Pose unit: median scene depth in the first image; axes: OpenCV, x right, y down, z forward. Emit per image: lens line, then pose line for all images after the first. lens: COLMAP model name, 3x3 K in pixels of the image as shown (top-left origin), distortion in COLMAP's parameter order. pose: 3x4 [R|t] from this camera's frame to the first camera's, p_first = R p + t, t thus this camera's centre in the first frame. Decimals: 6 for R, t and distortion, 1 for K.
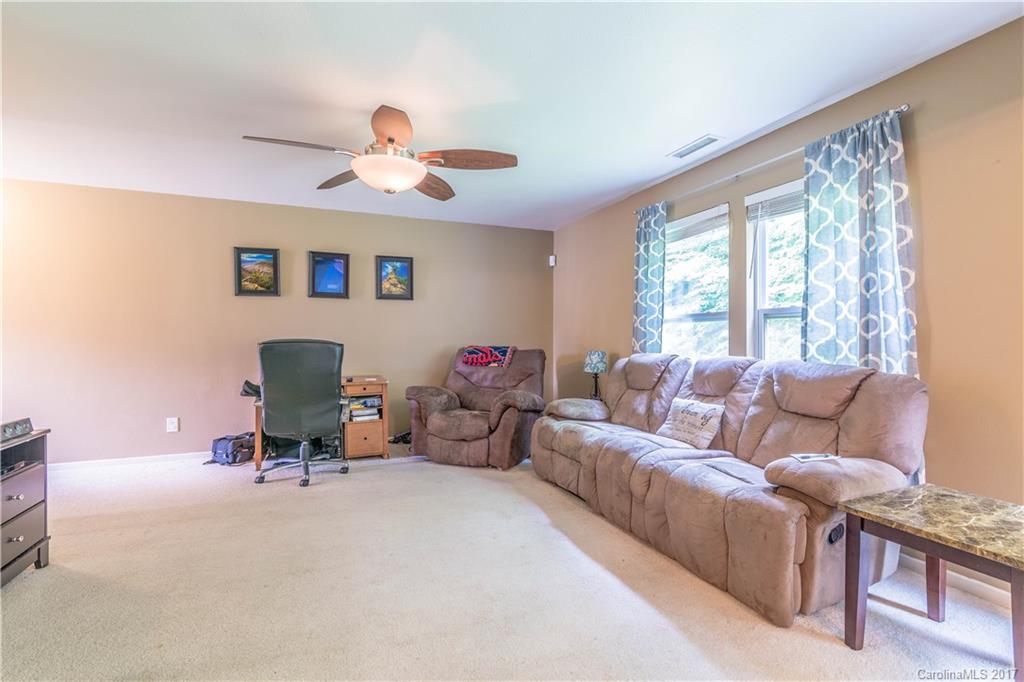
lens RADIAL K [[477.3, 0, 515.6], [0, 477.3, 336.8], [0, 0, 1]] dist [0.003487, -0.000288]
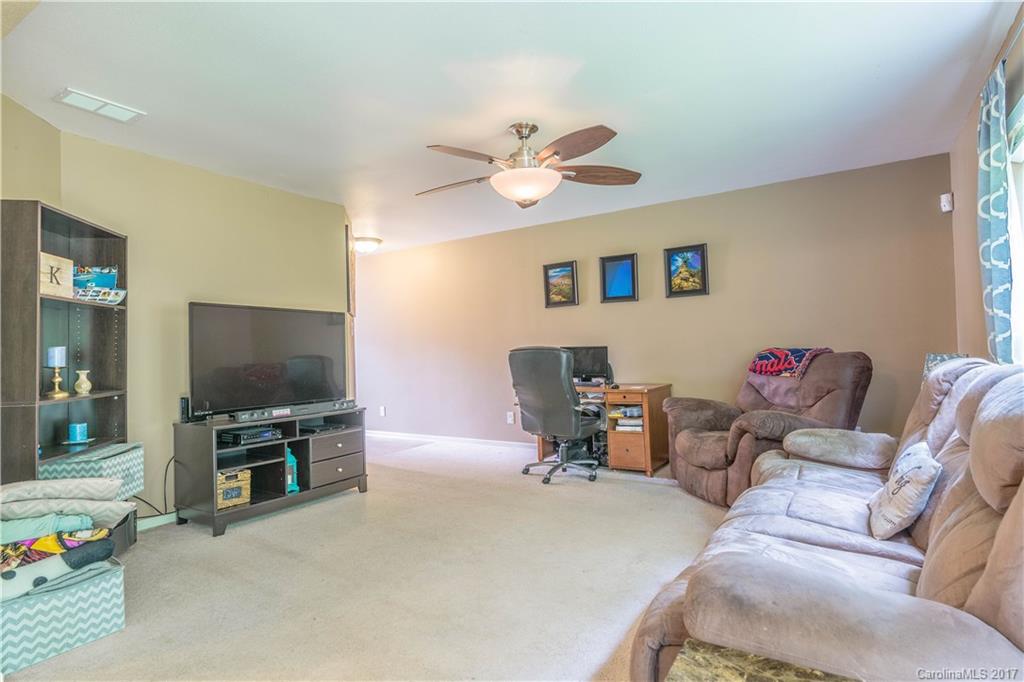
lens RADIAL K [[558.0, 0, 508.5], [0, 558.0, 334.3], [0, 0, 1]] dist [0.006442, 0.001696]
pose [[0.547113, -0.038831, -0.836158, 0.454379], [0.034631, 0.999118, -0.023739, 0.003712], [0.836342, -0.015969, 0.547975, 0.198541]]
